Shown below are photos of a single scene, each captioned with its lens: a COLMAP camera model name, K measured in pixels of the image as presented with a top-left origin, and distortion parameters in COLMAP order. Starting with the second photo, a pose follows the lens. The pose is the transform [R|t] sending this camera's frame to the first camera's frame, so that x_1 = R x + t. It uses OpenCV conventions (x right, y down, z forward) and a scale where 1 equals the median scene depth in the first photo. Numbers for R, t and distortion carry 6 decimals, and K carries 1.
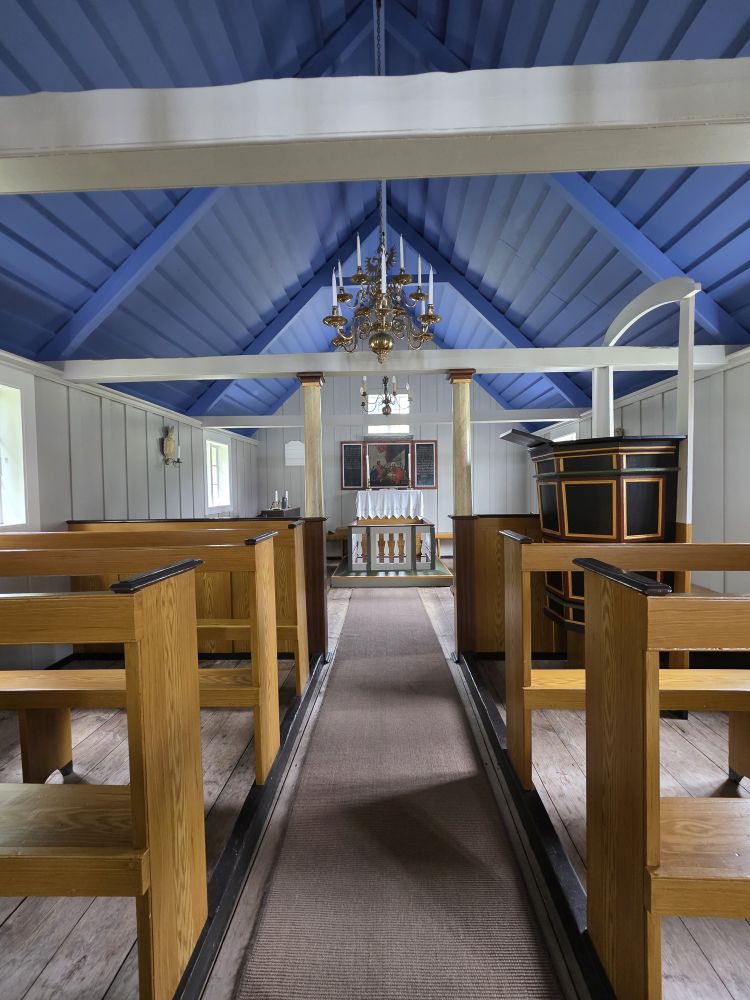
lens RADIAL K [[402.8, 0, 377.0], [0, 402.8, 499.7], [0, 0, 1]] dist [-0.000132, -0.000001]
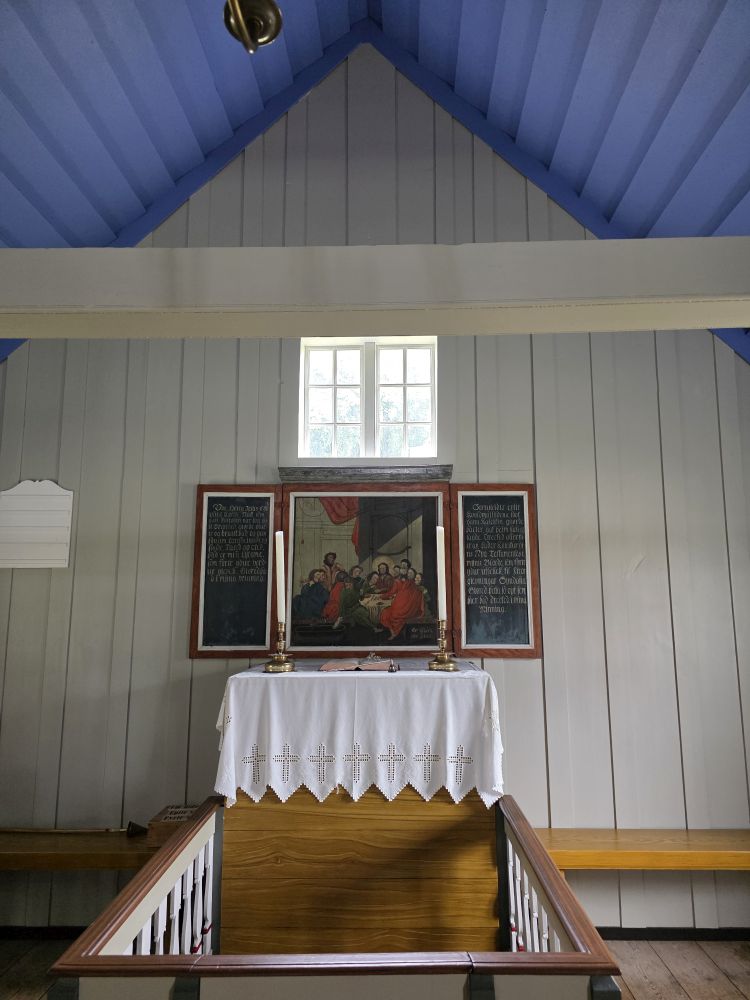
lens RADIAL K [[673.9, 0, 377.1], [0, 673.9, 499.8], [0, 0, 1]] dist [0.002851, -0.004308]
pose [[0.999951, 0.009875, 0.001059, 0.036642], [-0.009534, 0.984271, -0.176408, -0.050543], [-0.002785, 0.176389, 0.984317, 0.534825]]
